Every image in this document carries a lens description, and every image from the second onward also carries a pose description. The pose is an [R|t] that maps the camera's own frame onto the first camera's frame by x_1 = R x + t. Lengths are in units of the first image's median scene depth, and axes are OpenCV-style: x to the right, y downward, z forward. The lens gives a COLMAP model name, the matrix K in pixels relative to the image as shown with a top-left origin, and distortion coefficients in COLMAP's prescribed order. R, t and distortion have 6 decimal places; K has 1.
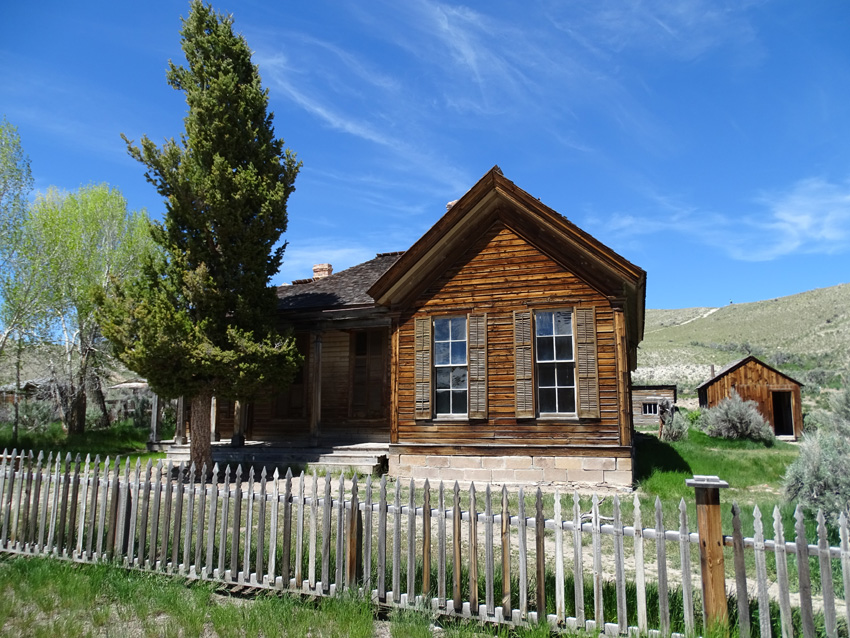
lens RADIAL K [[622.9, 0, 425.0], [0, 622.9, 319.0], [0, 0, 1]] dist [0.017056, -0.000763]
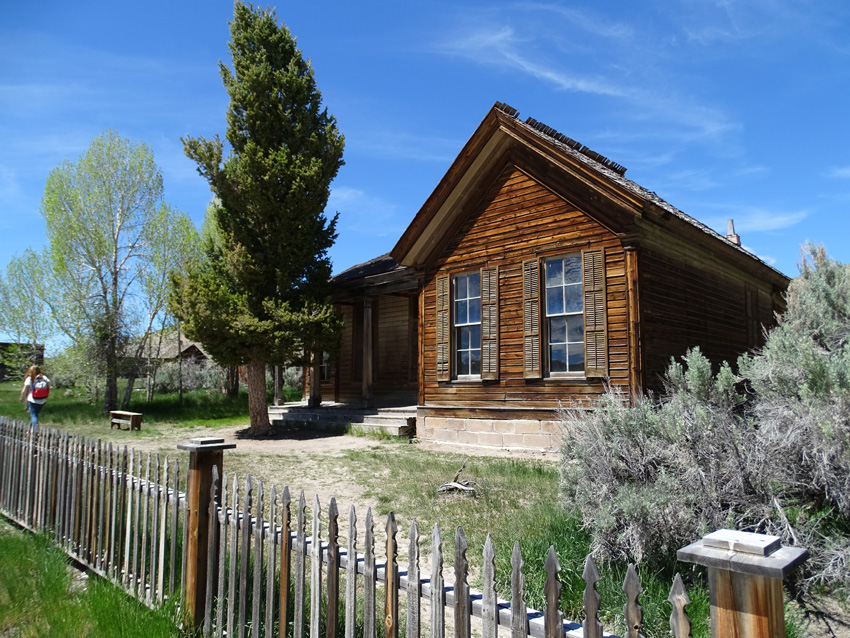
lens RADIAL K [[606.1, 0, 425.0], [0, 606.1, 319.0], [0, 0, 1]] dist [0.001663, -0.002632]
pose [[0.917828, -0.051512, -0.393622, 0.346102], [0.073791, 0.996403, 0.041666, 0.023274], [0.390060, -0.067288, 0.918328, 0.128249]]
